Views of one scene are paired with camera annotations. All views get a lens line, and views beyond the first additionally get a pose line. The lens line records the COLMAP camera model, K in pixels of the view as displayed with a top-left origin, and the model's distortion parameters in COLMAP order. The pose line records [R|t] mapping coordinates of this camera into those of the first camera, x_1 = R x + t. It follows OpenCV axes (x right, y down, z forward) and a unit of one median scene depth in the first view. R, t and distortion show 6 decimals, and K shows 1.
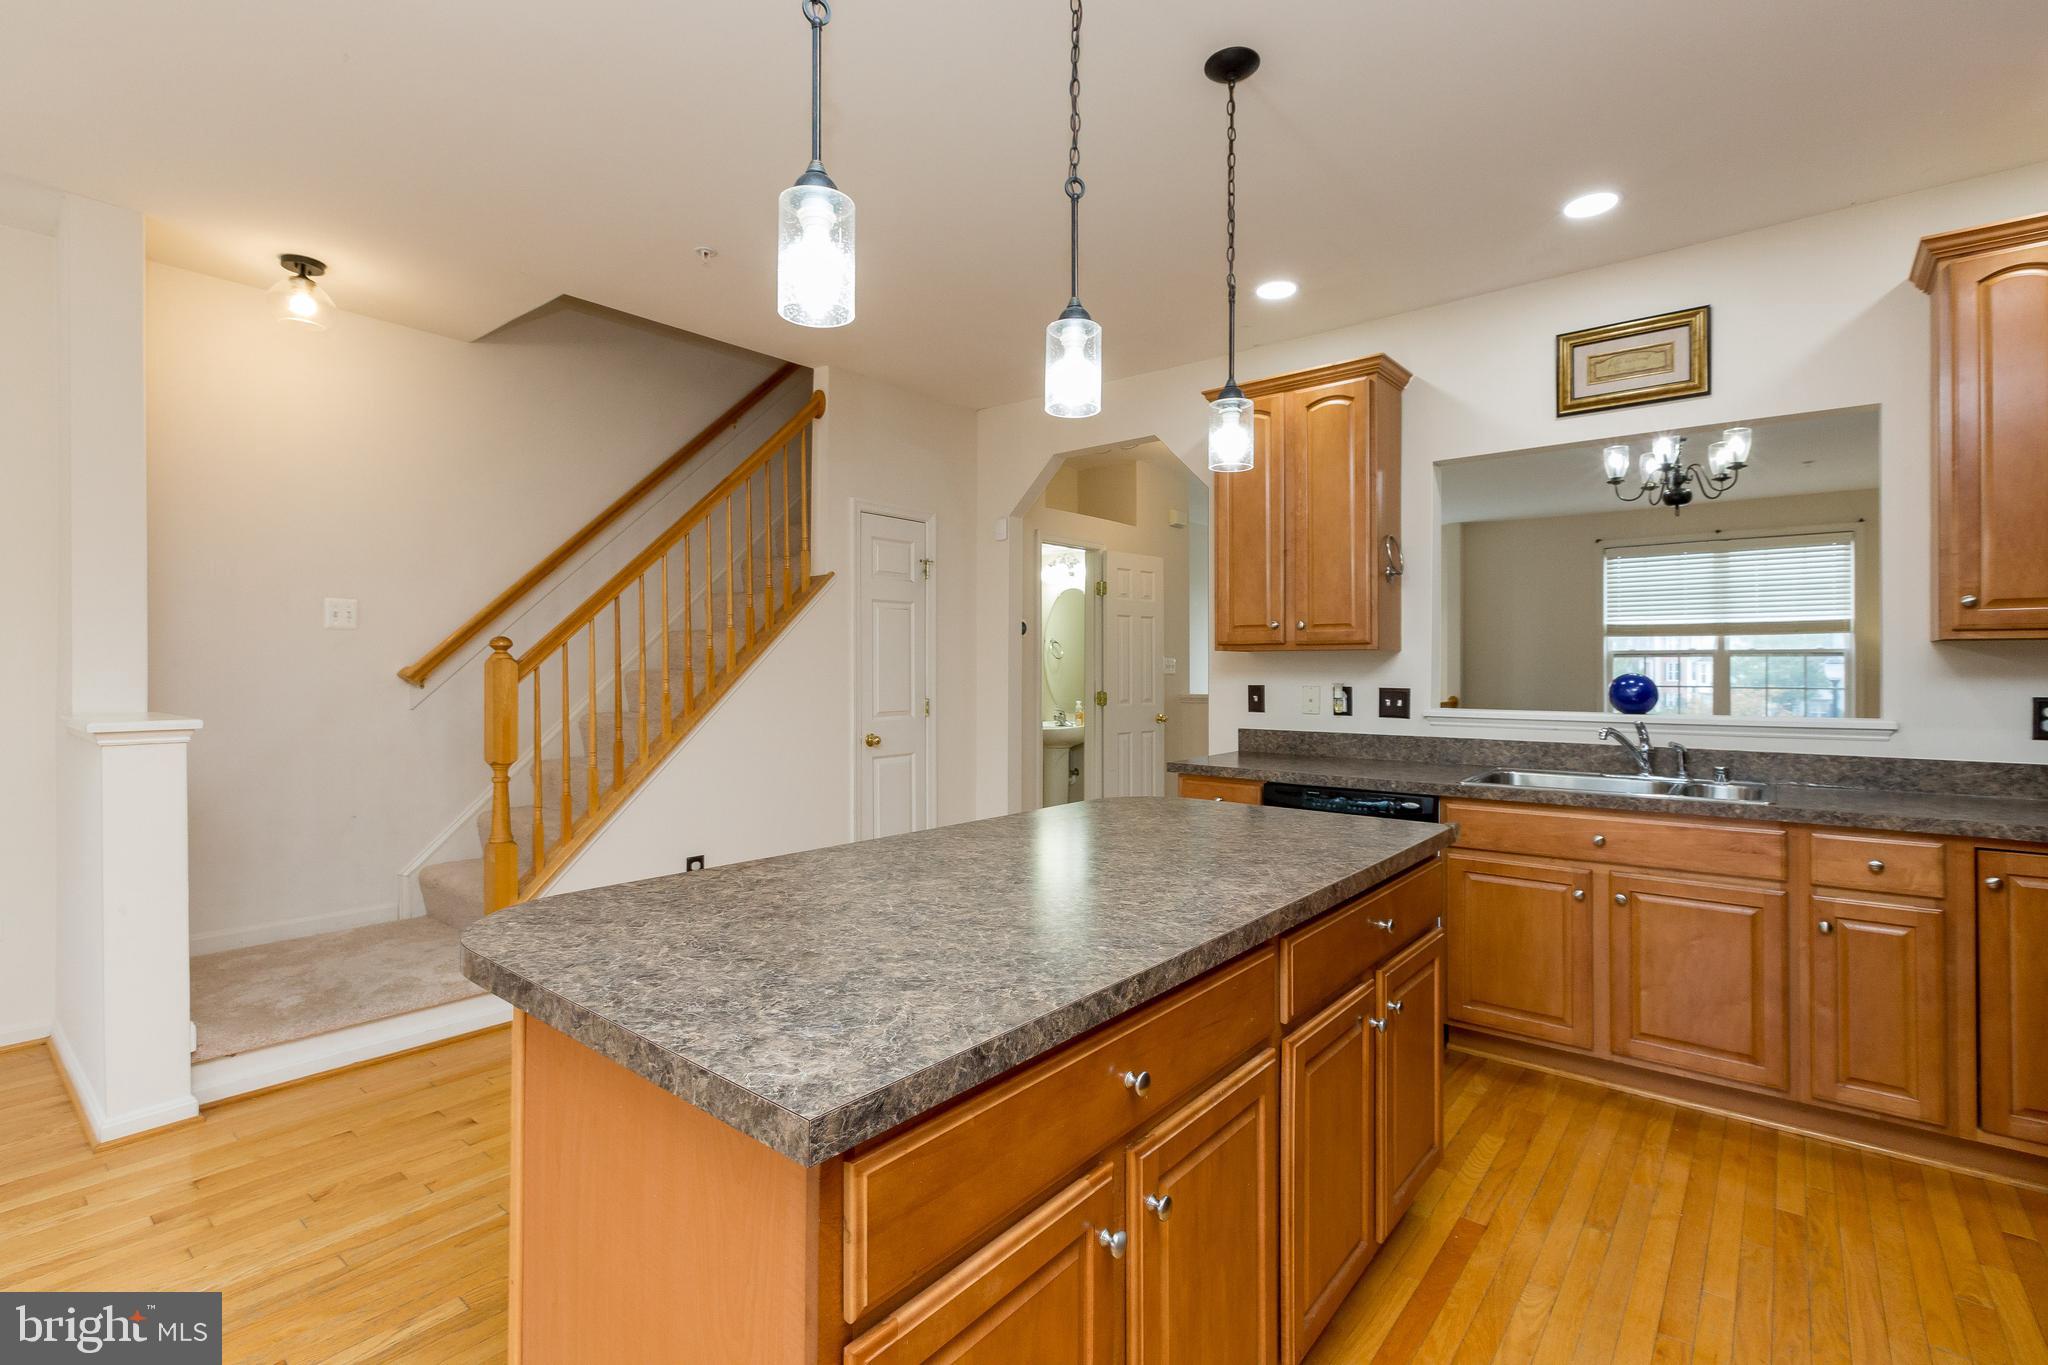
lens RADIAL K [[926.3, 0, 1017.1], [0, 926.3, 672.7], [0, 0, 1]] dist [0.002230, 0.002304]
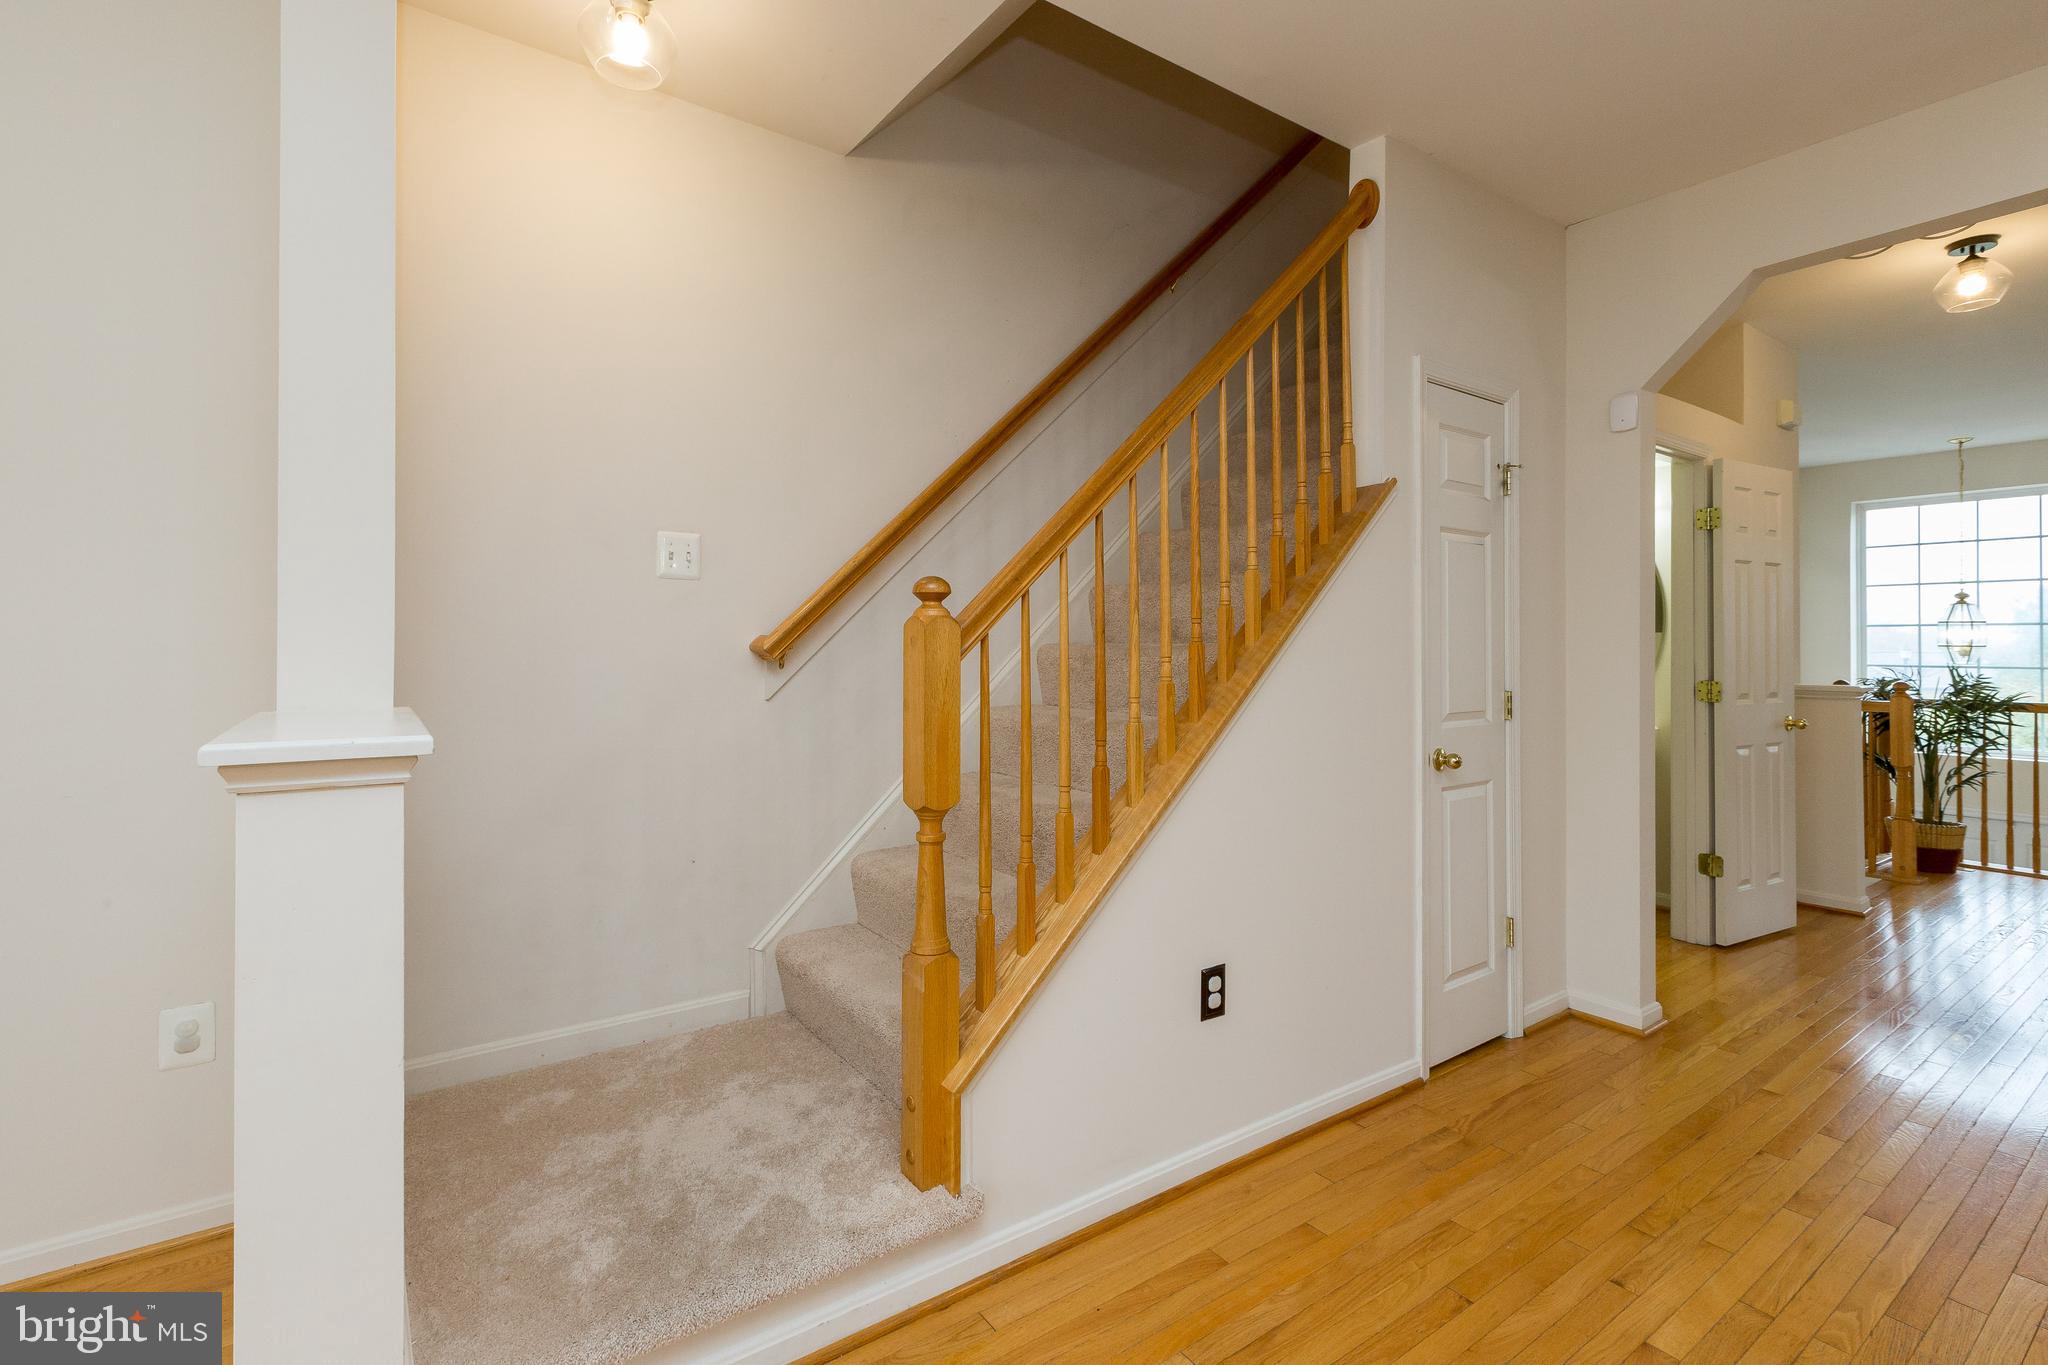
lens RADIAL K [[926.3, 0, 1030.6], [0, 926.3, 647.9], [0, 0, 1]] dist [0.002230, 0.002304]
pose [[0.966765, 0.000256, -0.255667, -0.299862], [-0.002518, 0.999961, -0.008520, 0.006540], [0.255655, 0.008880, 0.966727, 0.403007]]
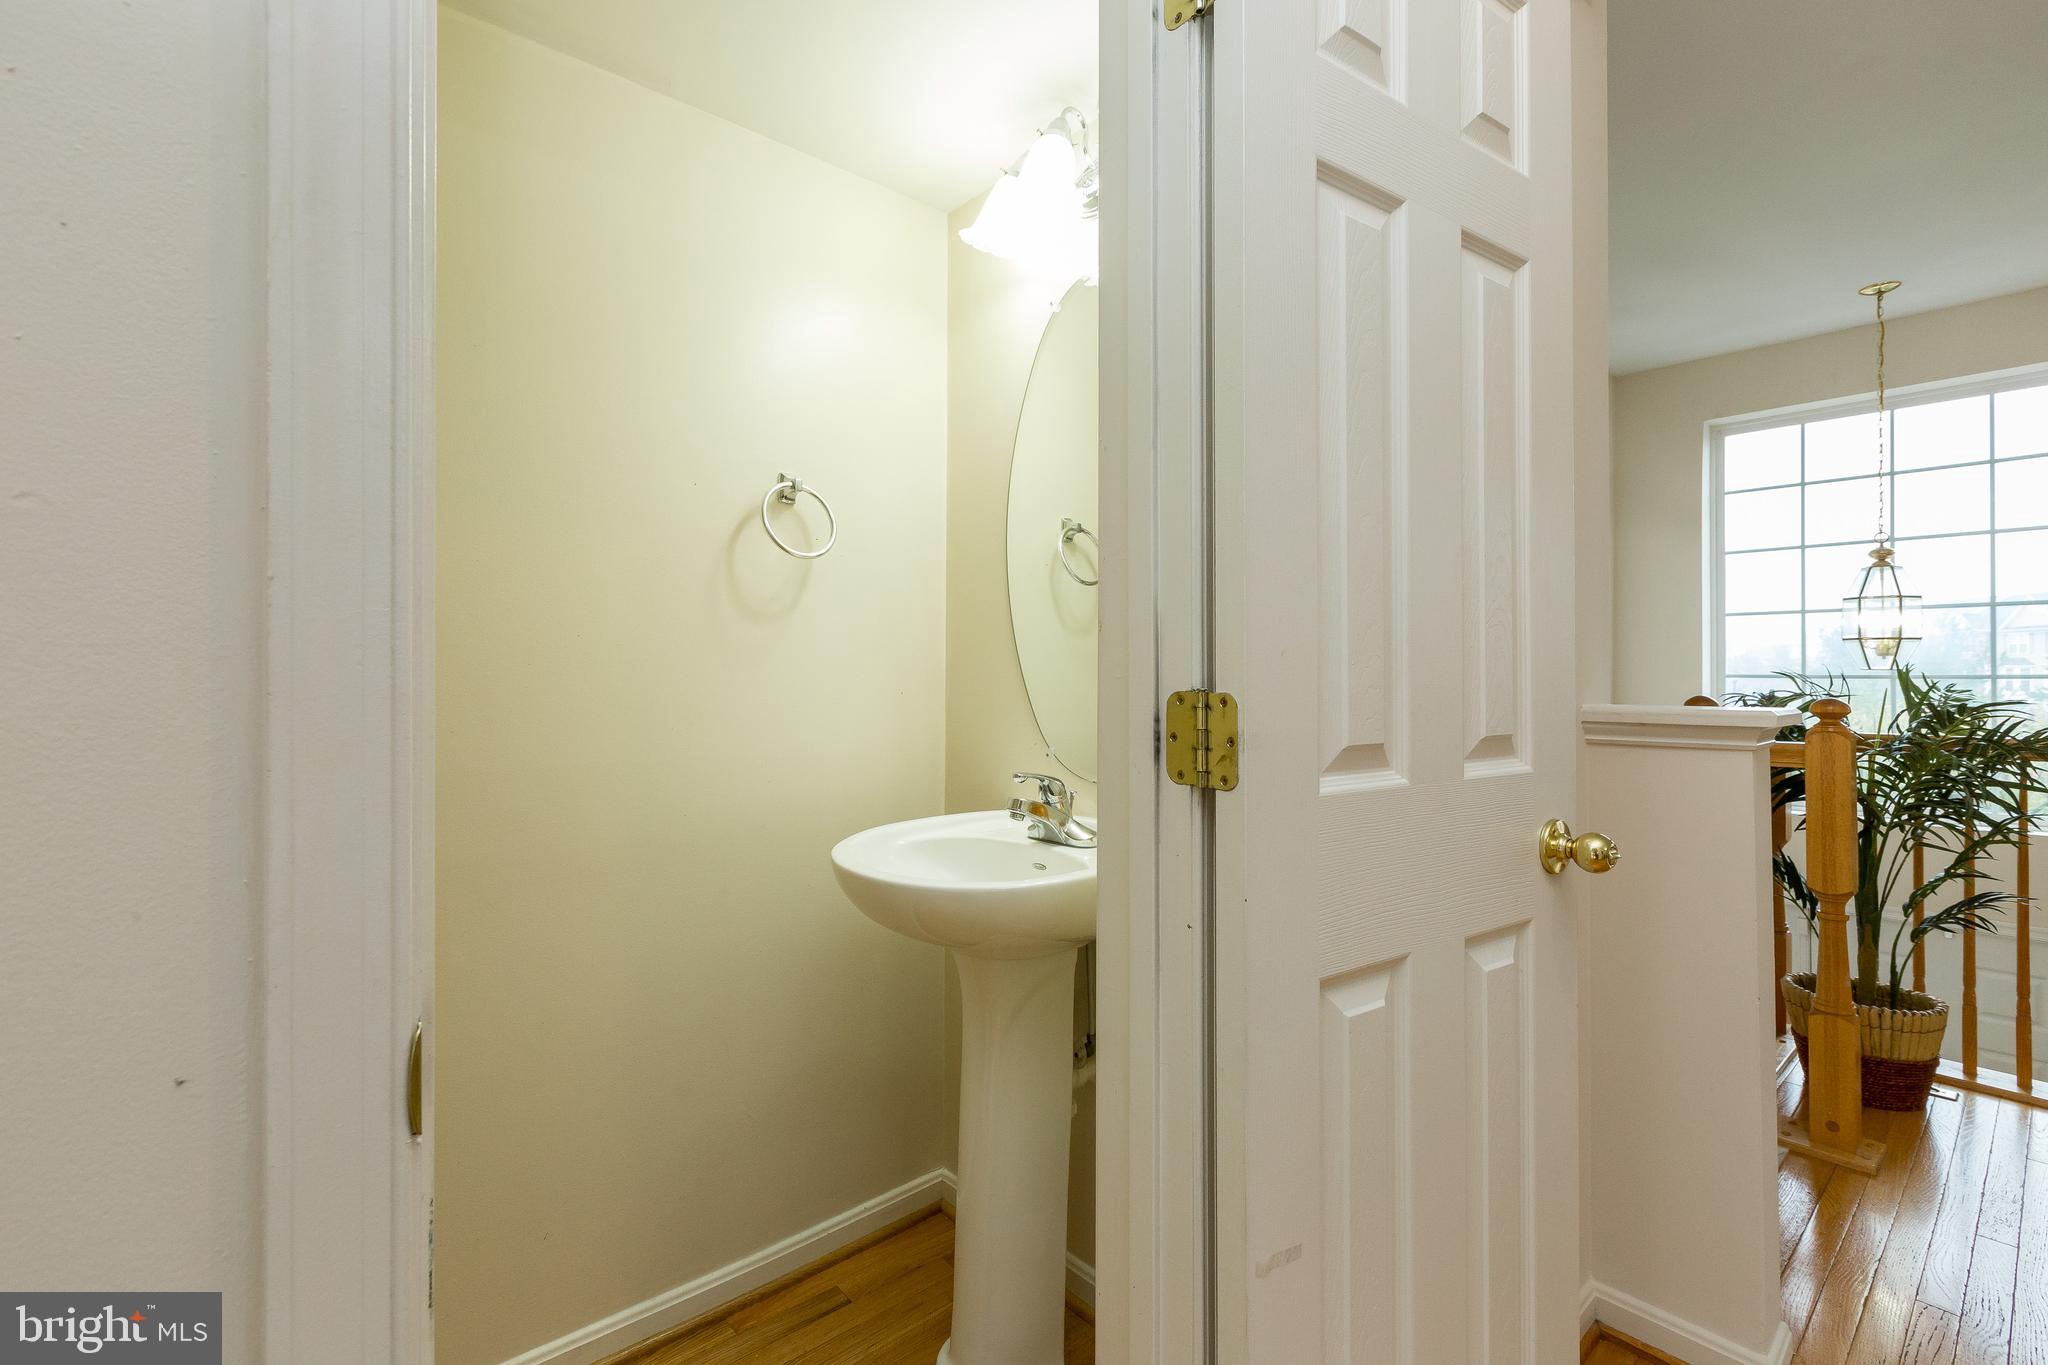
lens RADIAL K [[926.3, 0, 1032.6], [0, 926.3, 678.0], [0, 0, 1]] dist [0.002230, 0.002304]
pose [[0.989102, -0.001671, -0.147223, 0.132575], [0.000778, 0.999981, -0.006119, 0.029326], [0.147230, 0.005937, 0.989084, 1.308749]]
